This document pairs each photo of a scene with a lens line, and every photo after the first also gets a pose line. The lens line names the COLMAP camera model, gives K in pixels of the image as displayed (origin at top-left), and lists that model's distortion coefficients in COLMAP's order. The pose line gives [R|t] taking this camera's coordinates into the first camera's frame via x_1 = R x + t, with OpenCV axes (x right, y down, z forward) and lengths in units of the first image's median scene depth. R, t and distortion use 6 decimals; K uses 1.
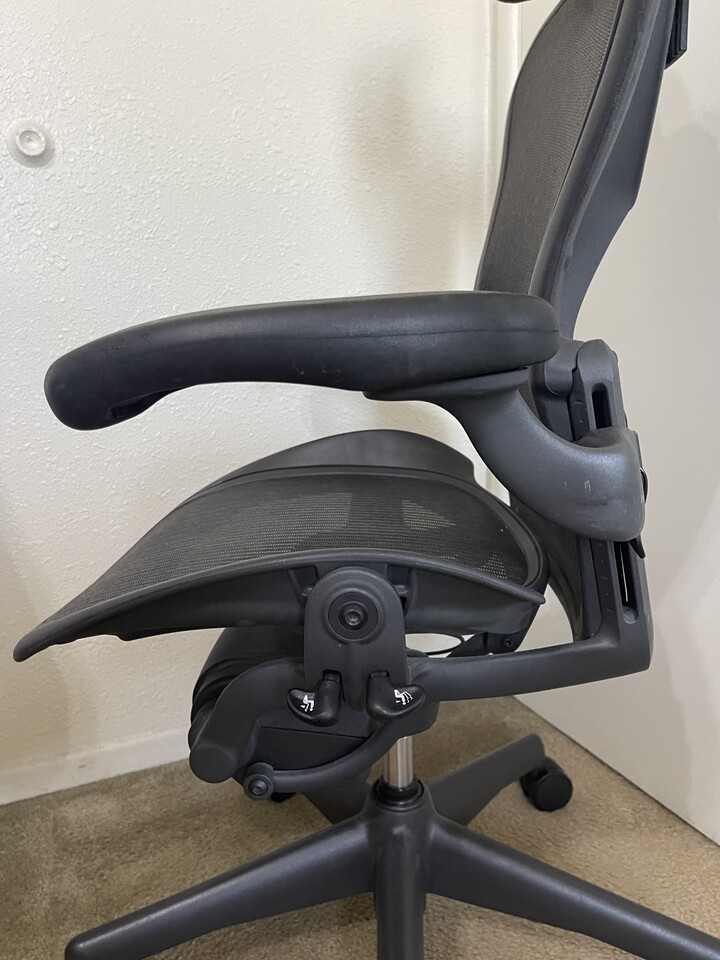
lens RADIAL K [[743.1, 0, 360.0], [0, 743.1, 480.0], [0, 0, 1]] dist [0.057717, -0.095551]
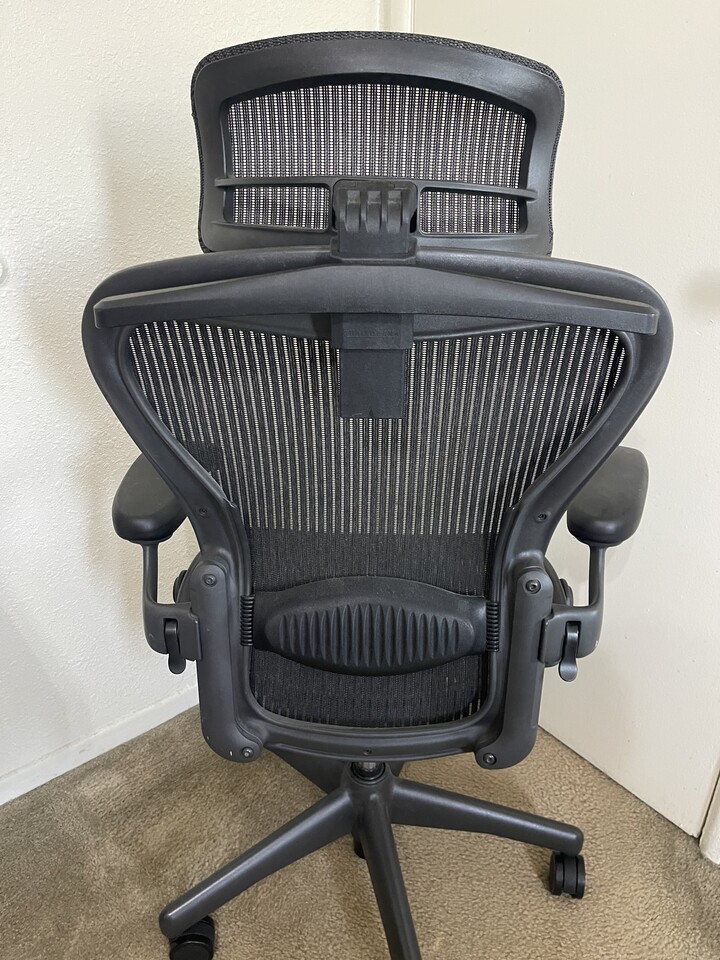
lens RADIAL K [[747.4, 0, 360.0], [0, 747.4, 480.0], [0, 0, 1]] dist [0.022821, -0.008837]
pose [[0.966225, -0.095812, 0.239226, -0.204901], [0.030132, 0.963951, 0.264367, -0.407132], [-0.255932, -0.248230, 0.934281, -0.184409]]
